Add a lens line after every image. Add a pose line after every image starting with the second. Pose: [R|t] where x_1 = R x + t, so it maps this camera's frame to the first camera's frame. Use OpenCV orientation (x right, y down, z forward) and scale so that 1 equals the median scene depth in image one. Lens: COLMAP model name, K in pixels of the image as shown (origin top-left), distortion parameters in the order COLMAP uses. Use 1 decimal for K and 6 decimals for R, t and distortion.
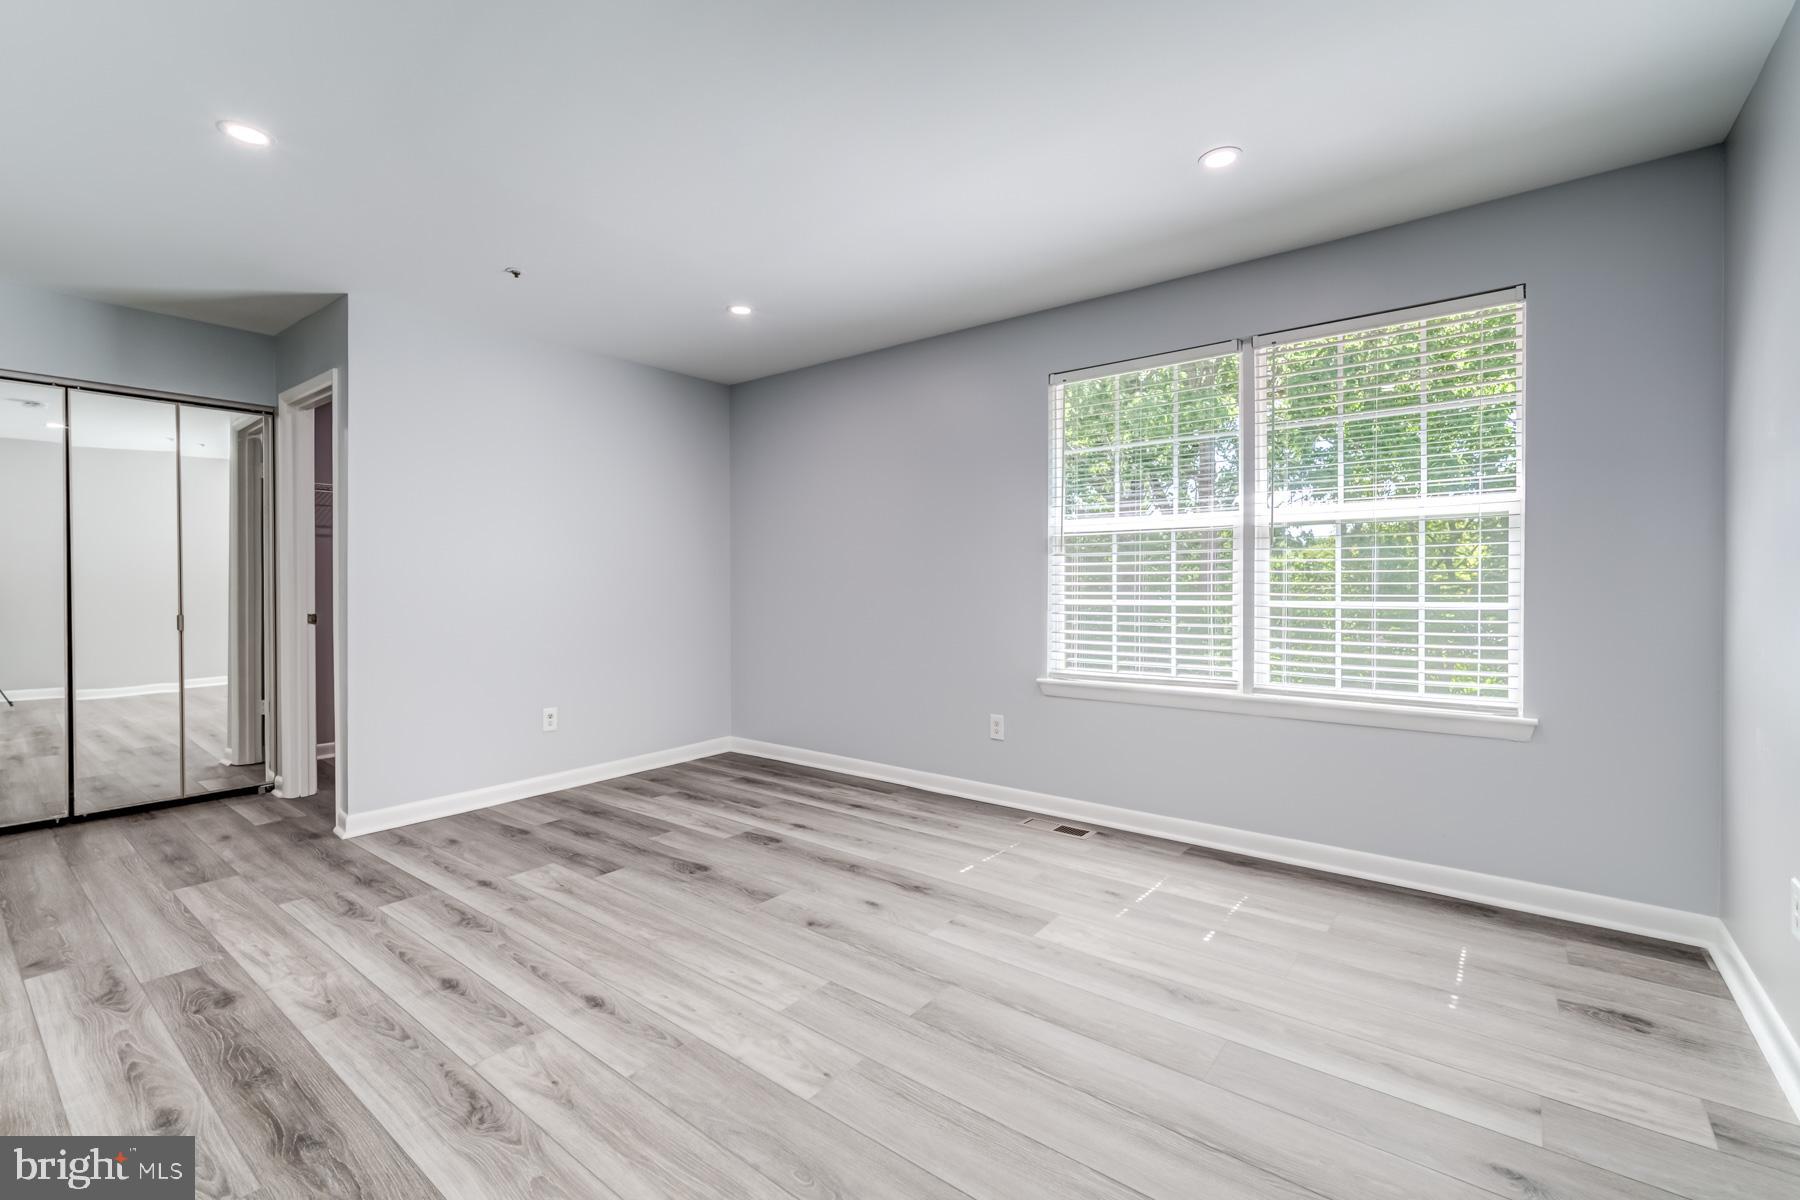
lens RADIAL K [[777.9, 0, 894.6], [0, 777.9, 577.1], [0, 0, 1]] dist [0.003344, 0.000046]
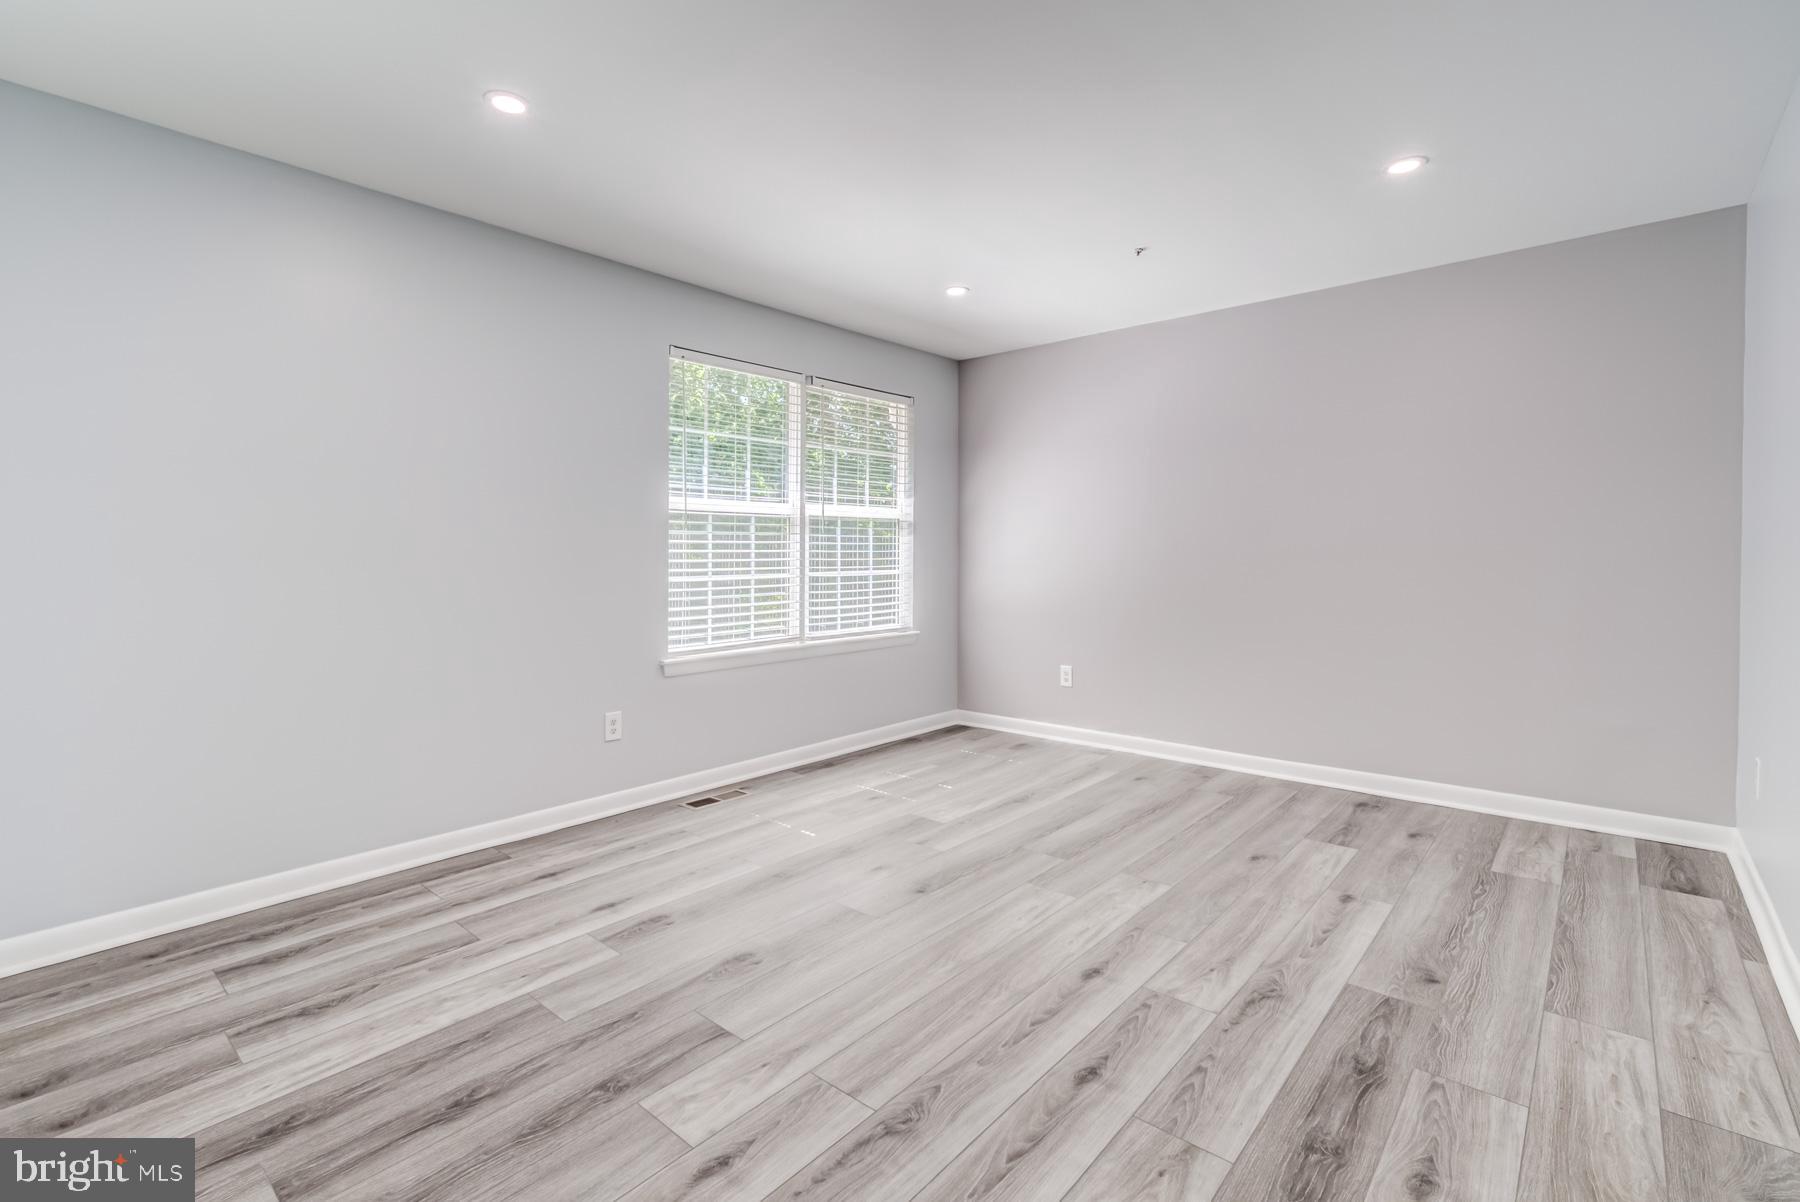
lens RADIAL K [[826.1, 0, 896.6], [0, 826.1, 557.5], [0, 0, 1]] dist [0.001523, -0.000009]
pose [[0.044773, 0.002279, 0.998995, -1.174619], [0.000870, 0.999997, -0.002320, 0.009820], [-0.998997, 0.000973, 0.044771, 0.967809]]
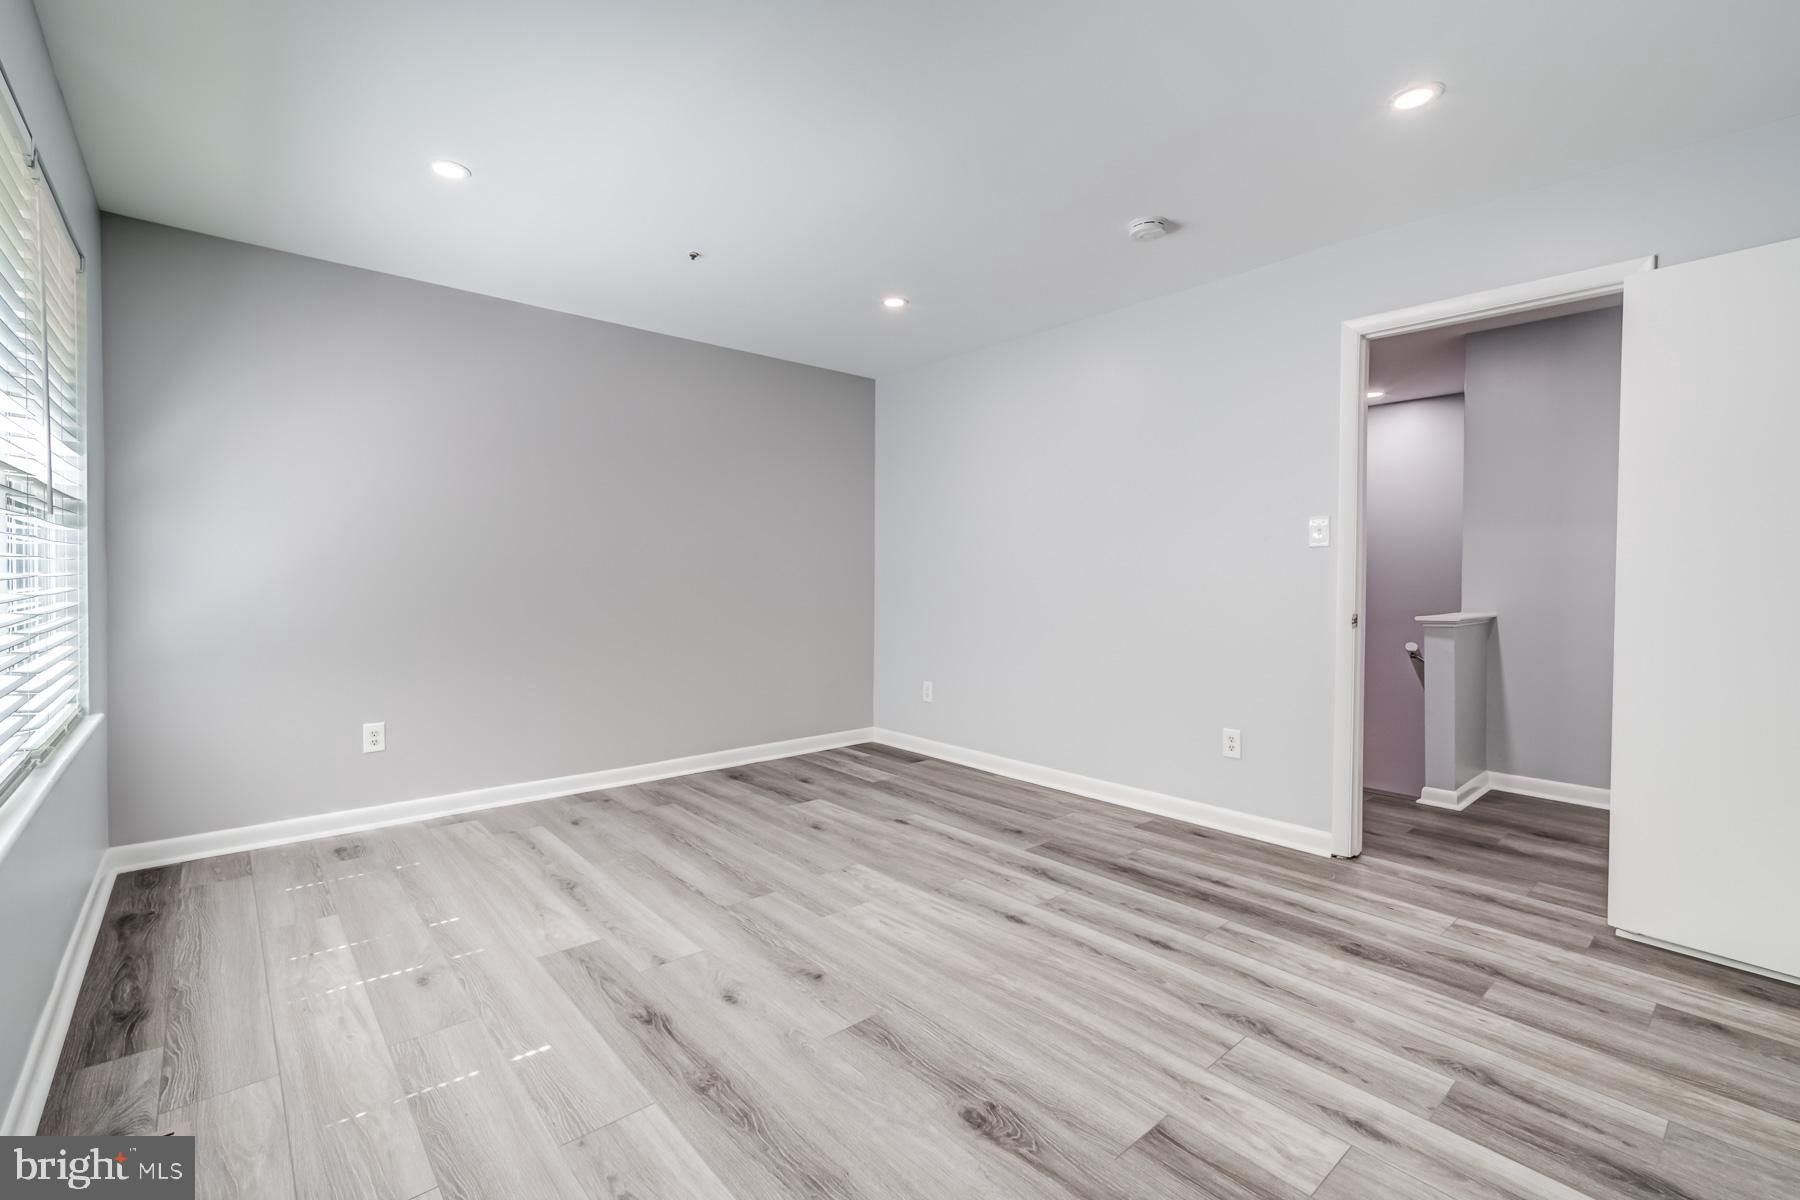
lens RADIAL K [[777.9, 0, 894.6], [0, 777.9, 577.1], [0, 0, 1]] dist [0.003344, 0.000046]
pose [[-0.983150, -0.002138, 0.182788, -0.338910], [-0.001915, 0.999997, 0.001396, 0.007803], [-0.182790, 0.001023, -0.983151, 1.793350]]
